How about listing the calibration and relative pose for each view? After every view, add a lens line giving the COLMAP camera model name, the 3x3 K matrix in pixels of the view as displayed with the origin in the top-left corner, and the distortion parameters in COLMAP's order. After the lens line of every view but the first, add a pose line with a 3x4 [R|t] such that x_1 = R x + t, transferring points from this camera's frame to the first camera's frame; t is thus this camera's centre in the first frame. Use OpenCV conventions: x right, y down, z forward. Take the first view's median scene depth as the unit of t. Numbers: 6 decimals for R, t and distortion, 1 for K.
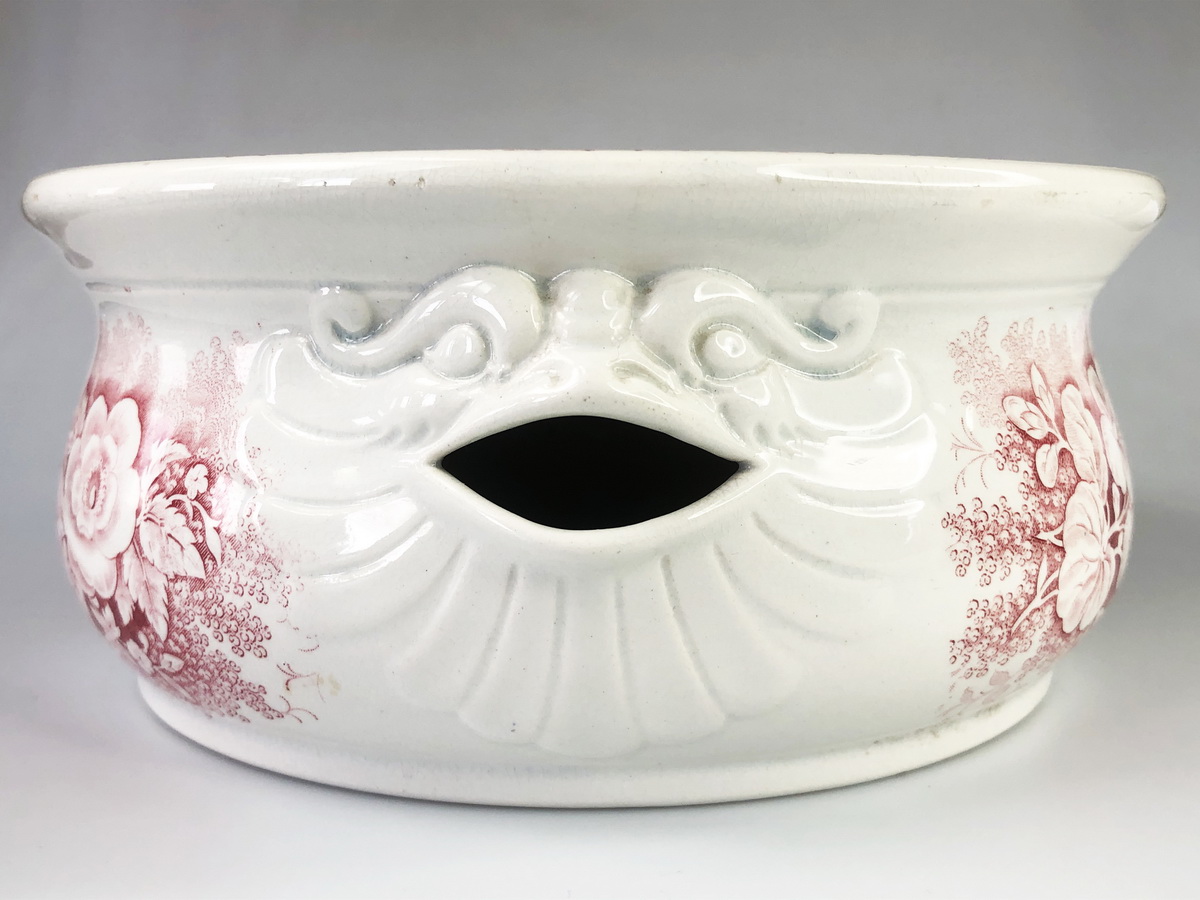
lens RADIAL K [[1385.9, 0, 597.7], [0, 1385.9, 449.0], [0, 0, 1]] dist [0.101657, 0.000000]
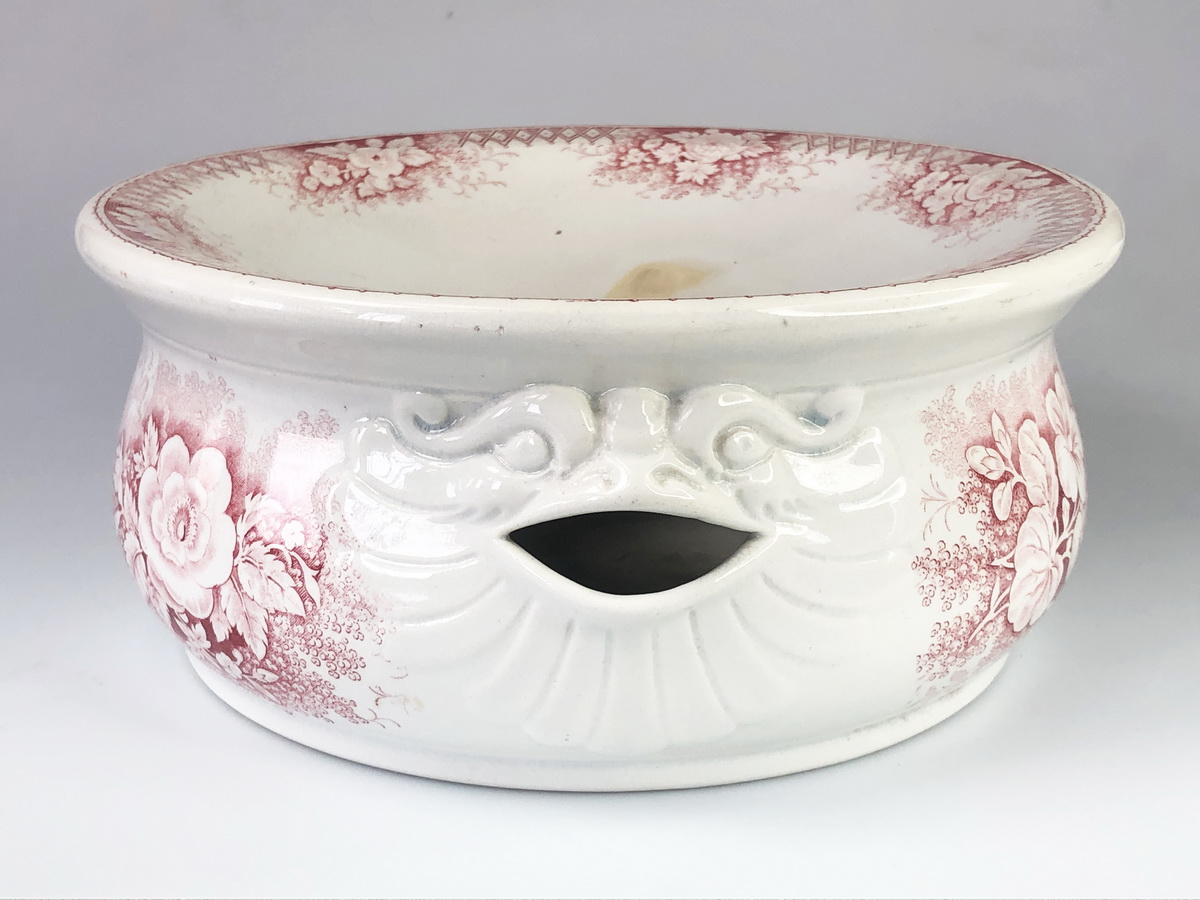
lens RADIAL K [[1891.7, 0, 572.4], [0, 1891.7, 435.9], [0, 0, 1]] dist [0.245819, 0.000000]
pose [[0.998752, -0.013929, 0.047961, -0.125738], [0.006270, 0.987694, 0.156272, -0.313197], [-0.049547, -0.155776, 0.986549, -0.602124]]
